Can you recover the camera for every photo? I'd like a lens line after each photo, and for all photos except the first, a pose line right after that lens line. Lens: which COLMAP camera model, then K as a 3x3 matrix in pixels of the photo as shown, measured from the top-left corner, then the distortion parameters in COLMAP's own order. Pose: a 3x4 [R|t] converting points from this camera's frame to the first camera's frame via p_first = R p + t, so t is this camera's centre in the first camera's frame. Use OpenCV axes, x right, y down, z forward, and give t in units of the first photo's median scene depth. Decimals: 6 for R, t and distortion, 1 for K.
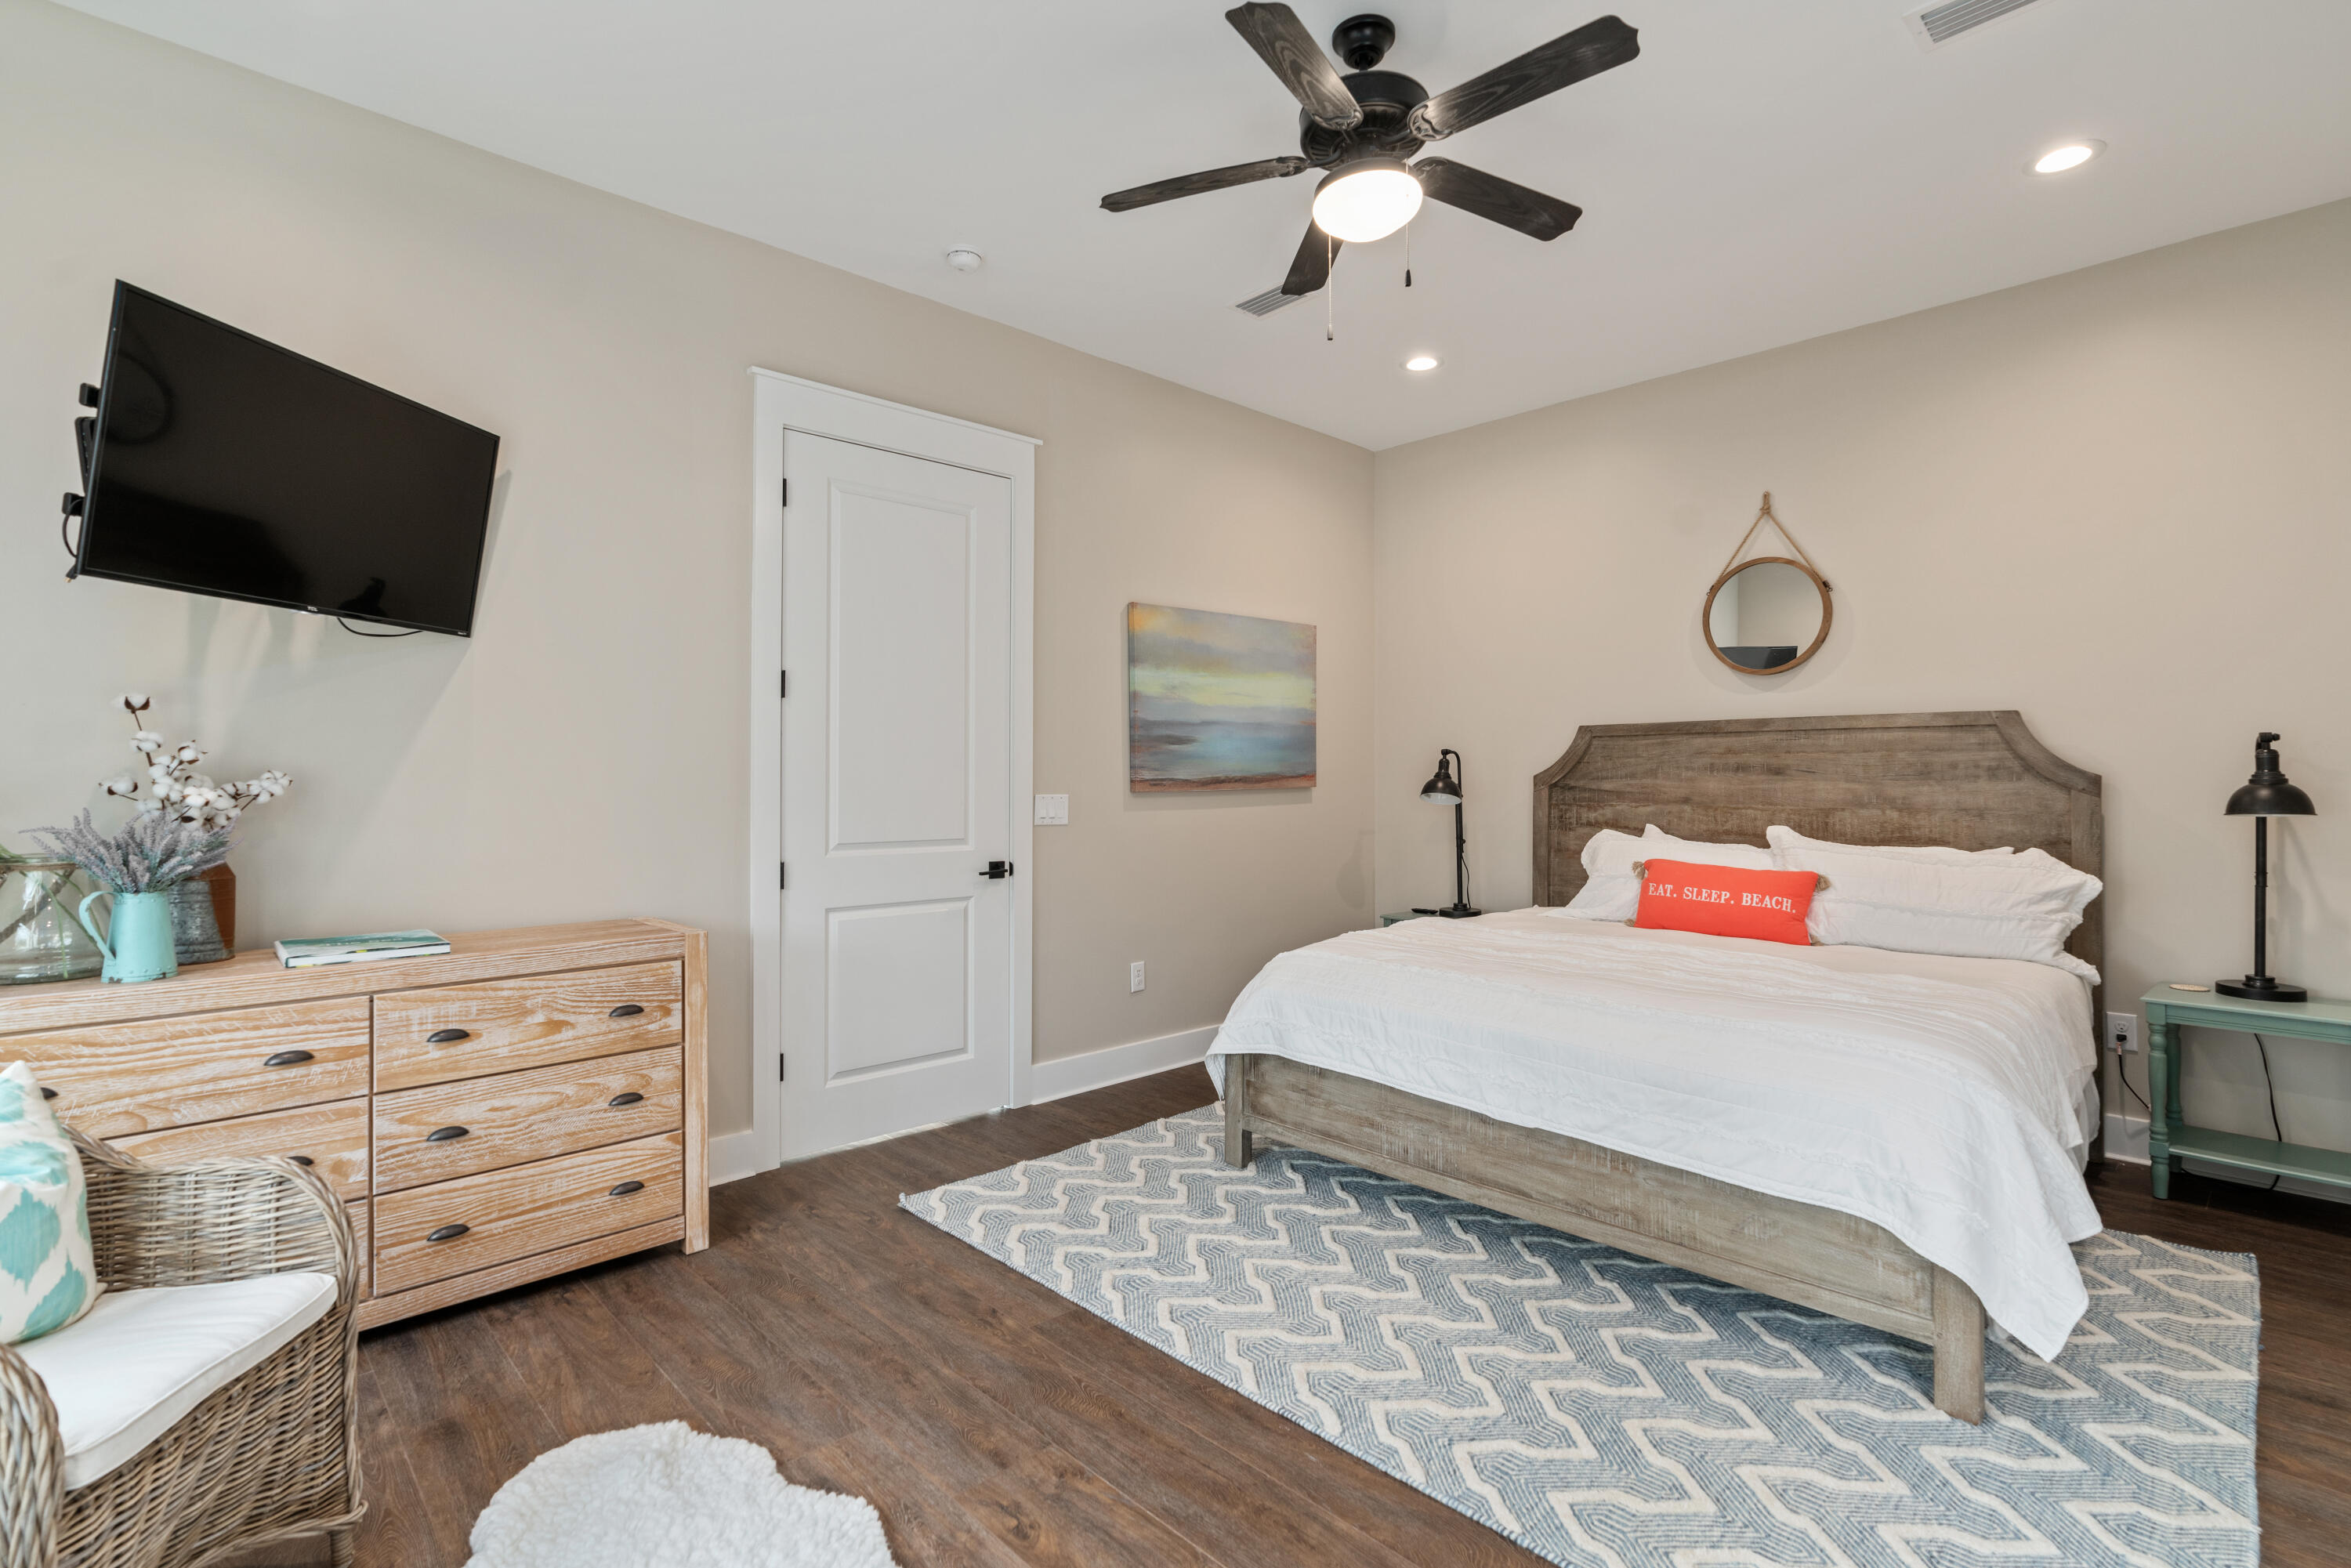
lens RADIAL K [[1081.0, 0, 1172.2], [0, 1081.0, 780.7], [0, 0, 1]] dist [-0.004280, 0.000953]
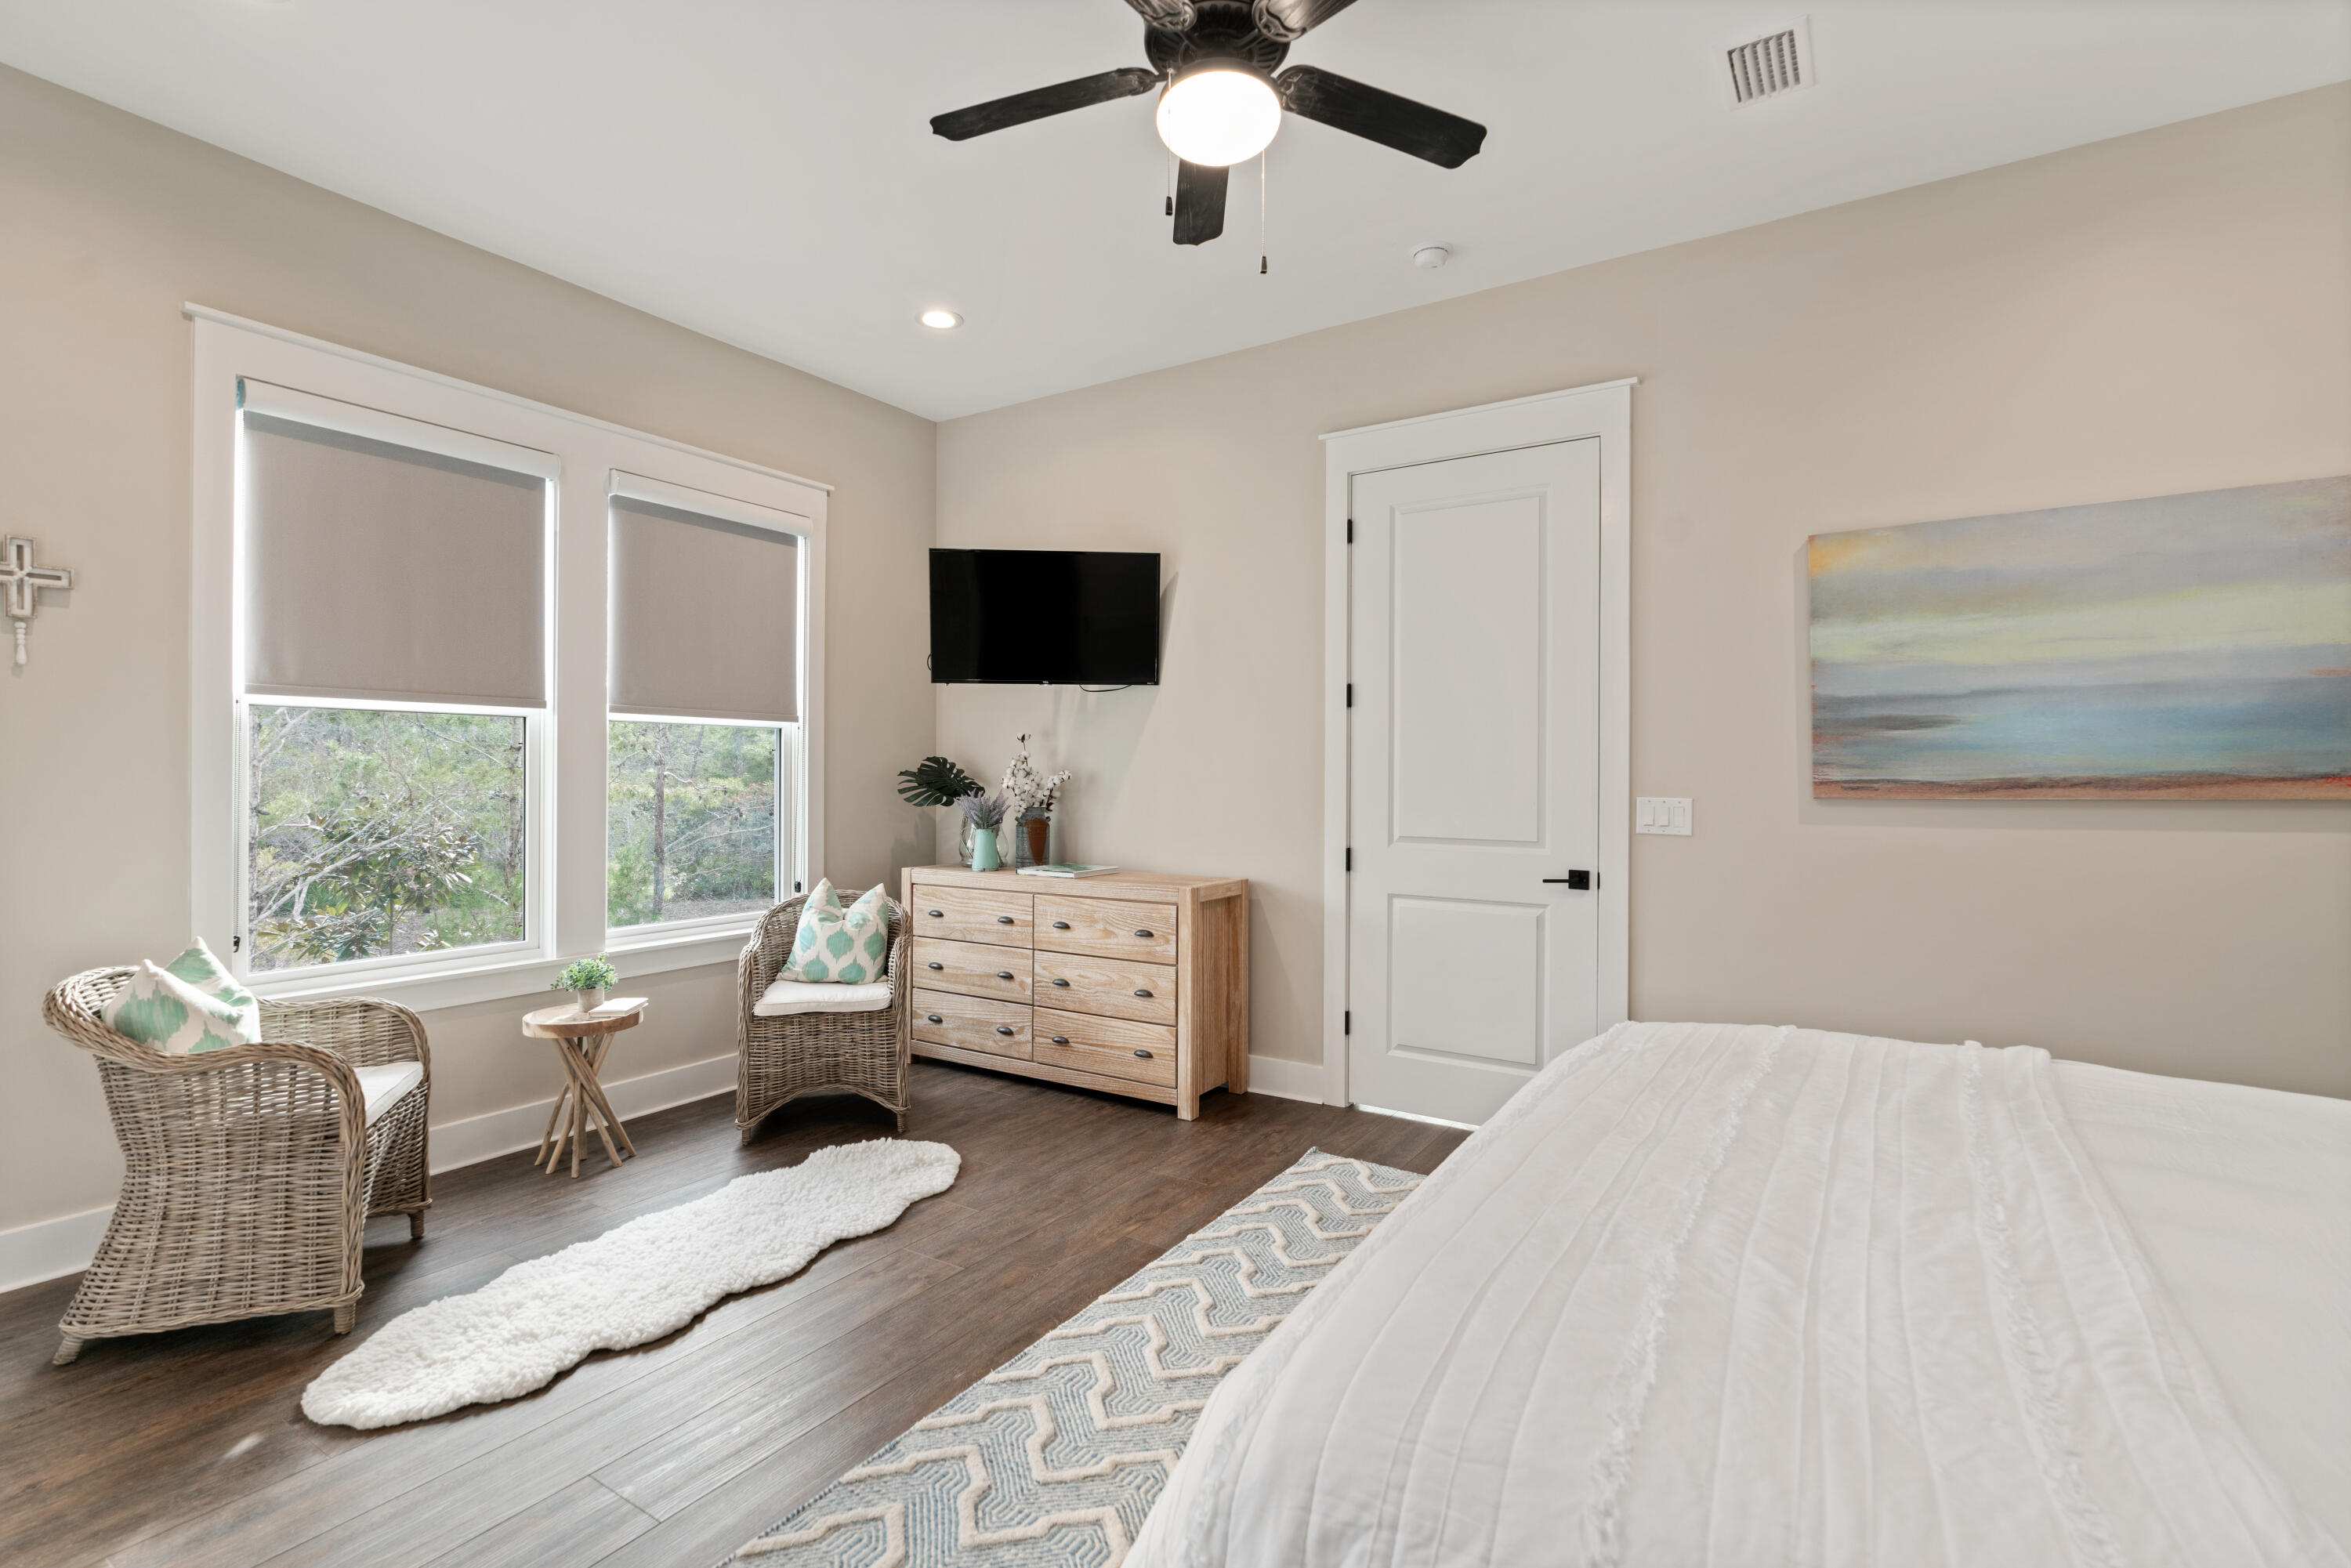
lens RADIAL K [[1081.0, 0, 1172.5], [0, 1081.0, 783.9], [0, 0, 1]] dist [-0.004280, 0.000953]
pose [[0.243519, 0.011434, -0.969829, 0.743391], [-0.006141, 0.999929, 0.010247, -0.004866], [0.969877, 0.003461, 0.243572, 0.542923]]
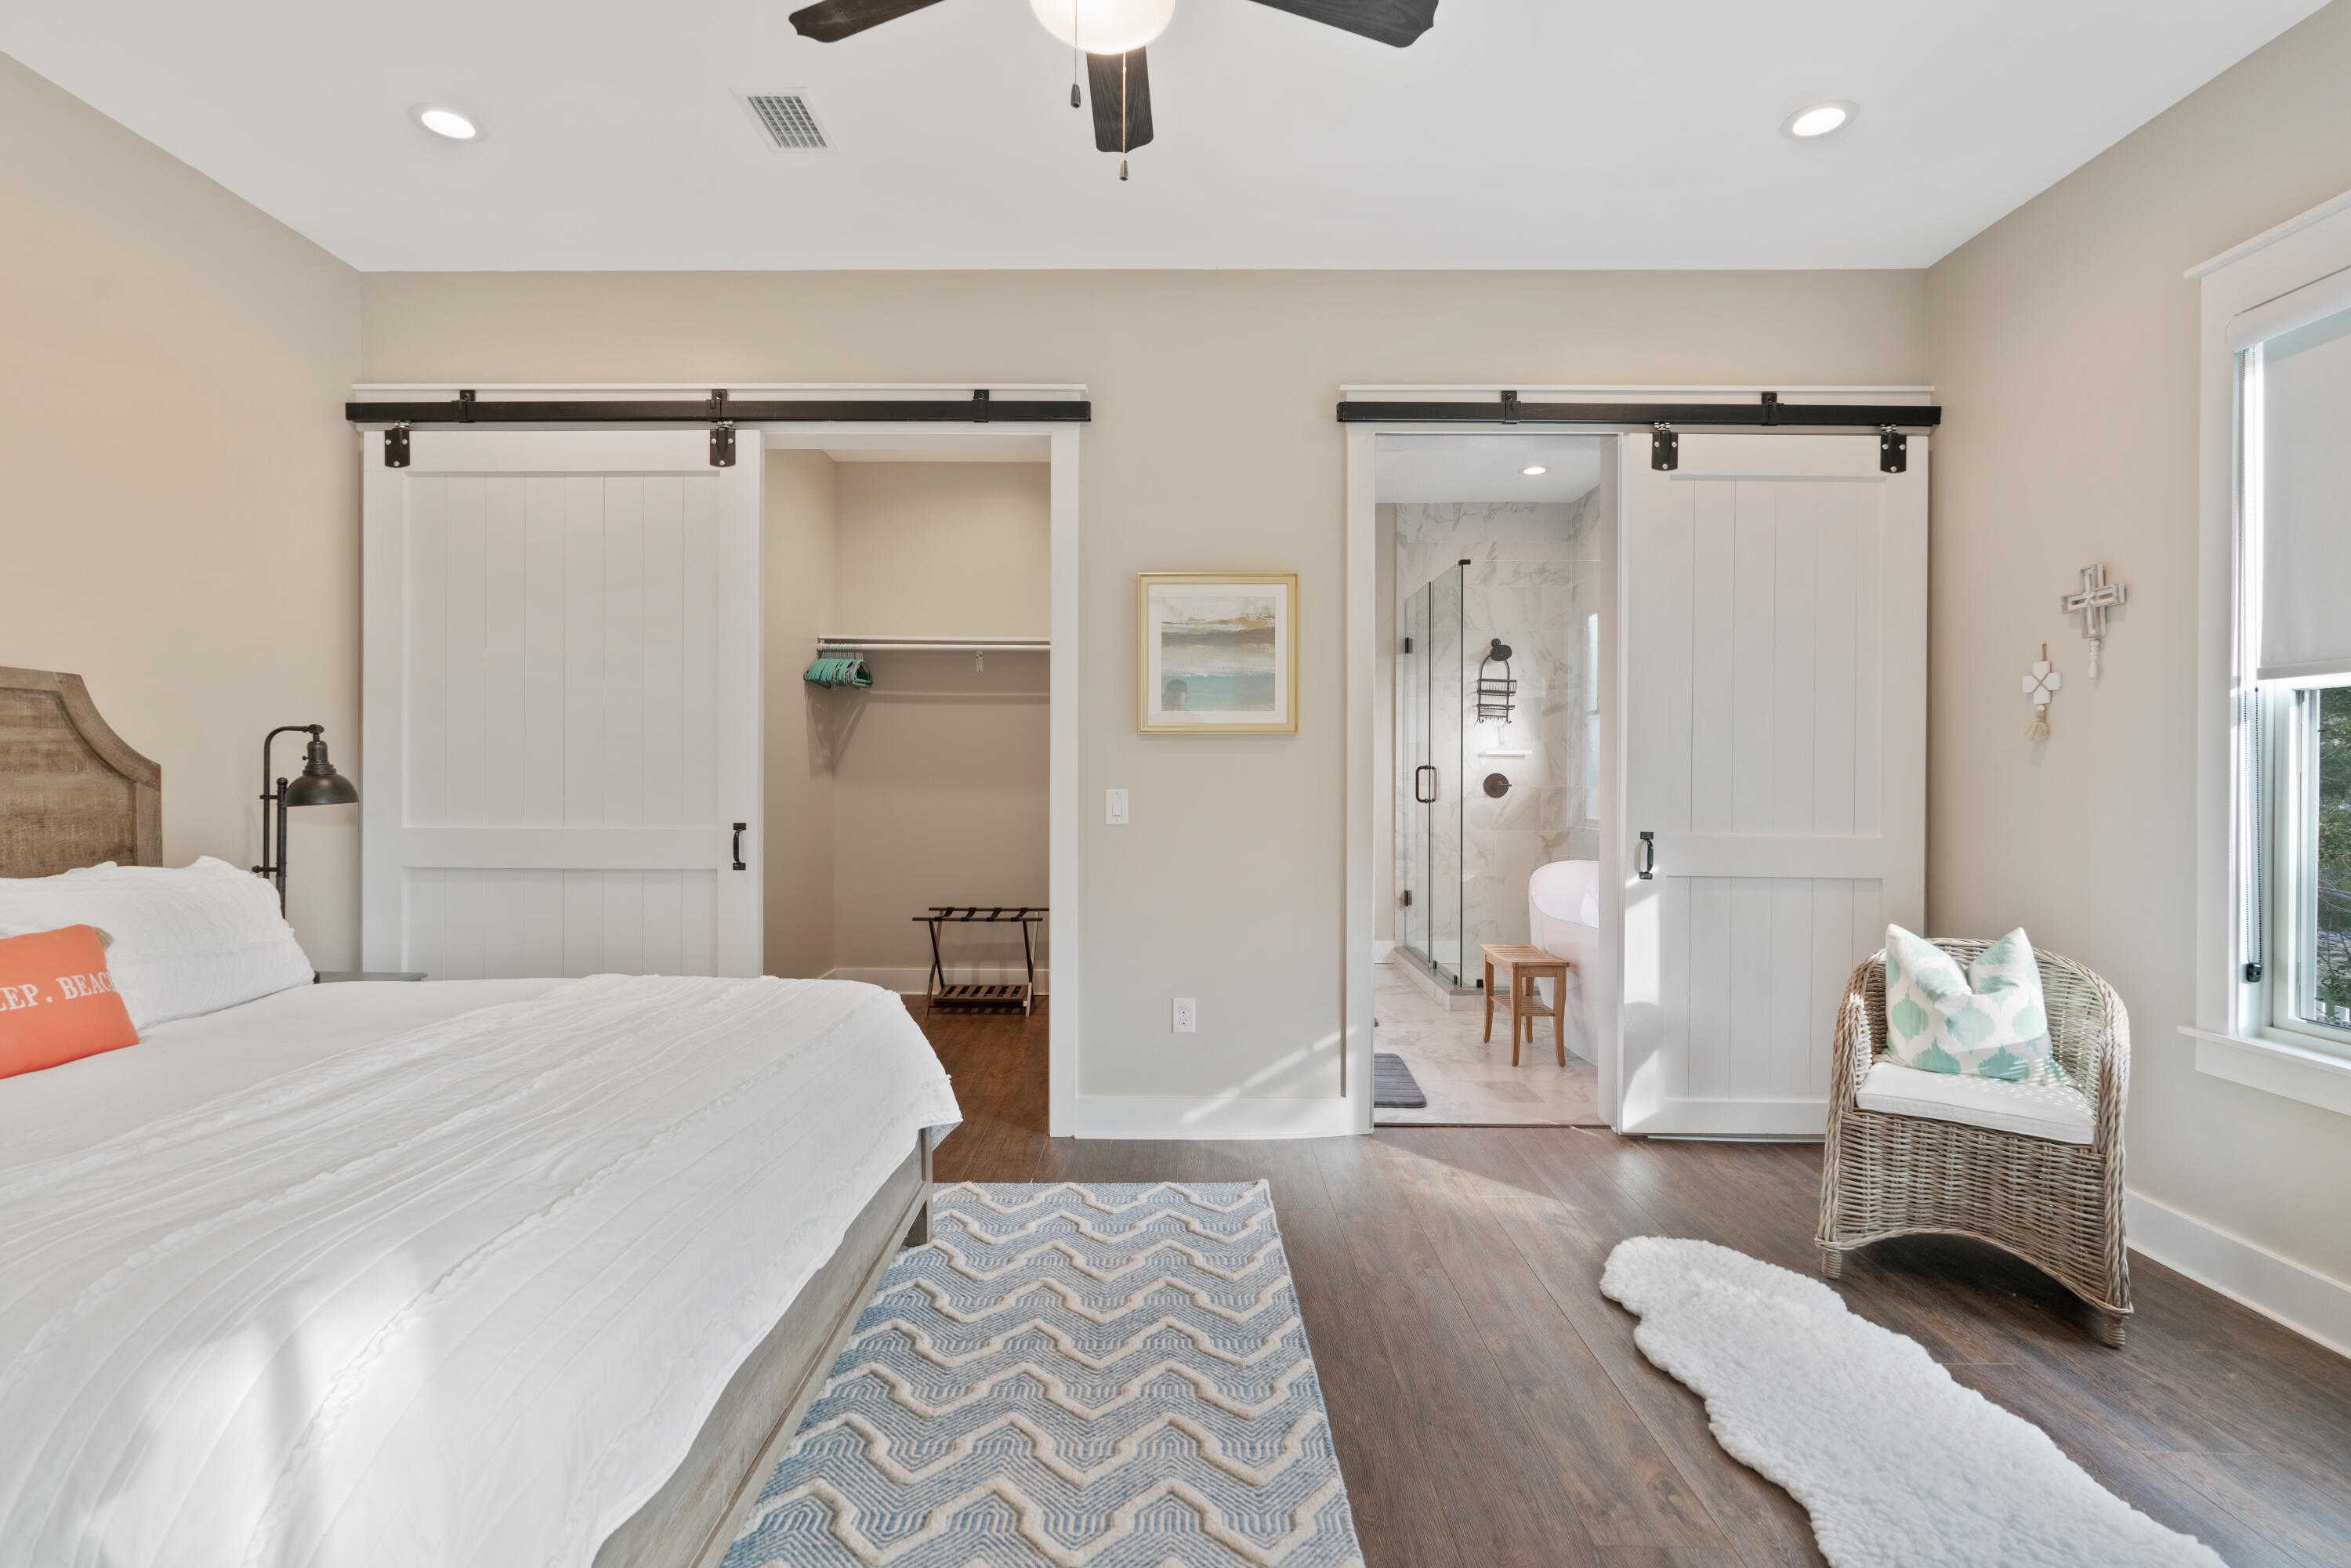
lens RADIAL K [[1101.0, 0, 1175.8], [0, 1101.0, 776.9], [0, 0, 1]] dist [-0.002847, -0.000363]
pose [[-0.720920, -0.000330, 0.693018, -0.279351], [0.004187, 0.999980, 0.004832, 0.003343], [-0.693006, 0.006385, -0.720904, 1.097487]]
